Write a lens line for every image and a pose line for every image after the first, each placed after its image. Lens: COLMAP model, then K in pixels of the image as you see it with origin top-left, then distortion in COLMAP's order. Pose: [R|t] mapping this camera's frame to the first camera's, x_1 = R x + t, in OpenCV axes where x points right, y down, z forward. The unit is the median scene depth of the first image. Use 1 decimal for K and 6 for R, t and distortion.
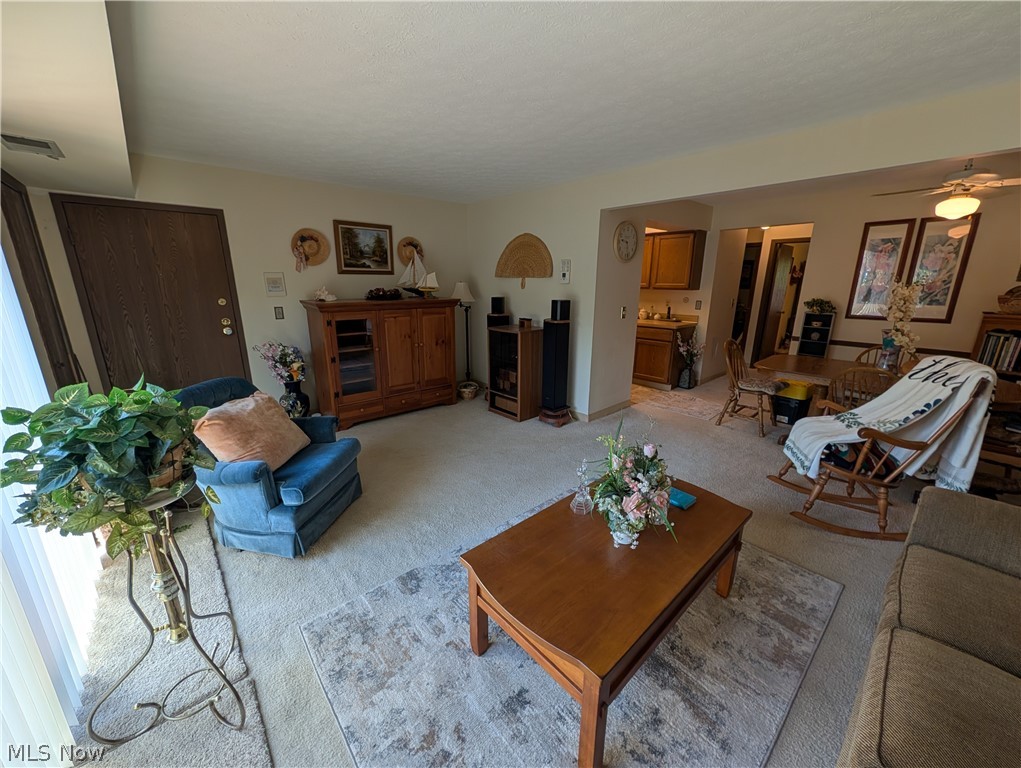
lens RADIAL K [[392.1, 0, 509.3], [0, 392.1, 384.7], [0, 0, 1]] dist [0.001531, 0.000120]
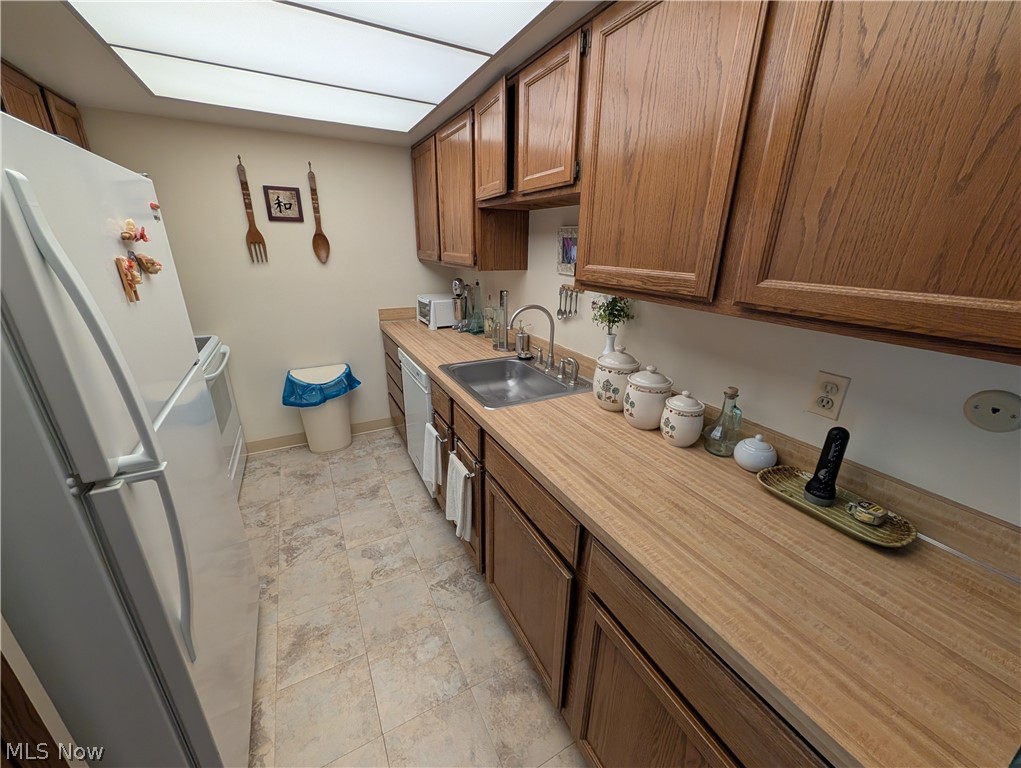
lens RADIAL K [[392.1, 0, 508.5], [0, 392.1, 383.0], [0, 0, 1]] dist [0.001531, 0.000120]
pose [[0.970372, 0.092044, -0.223397, 0.756188], [-0.073616, 0.993265, 0.089475, -0.535233], [0.230128, -0.070379, 0.970612, 1.984790]]
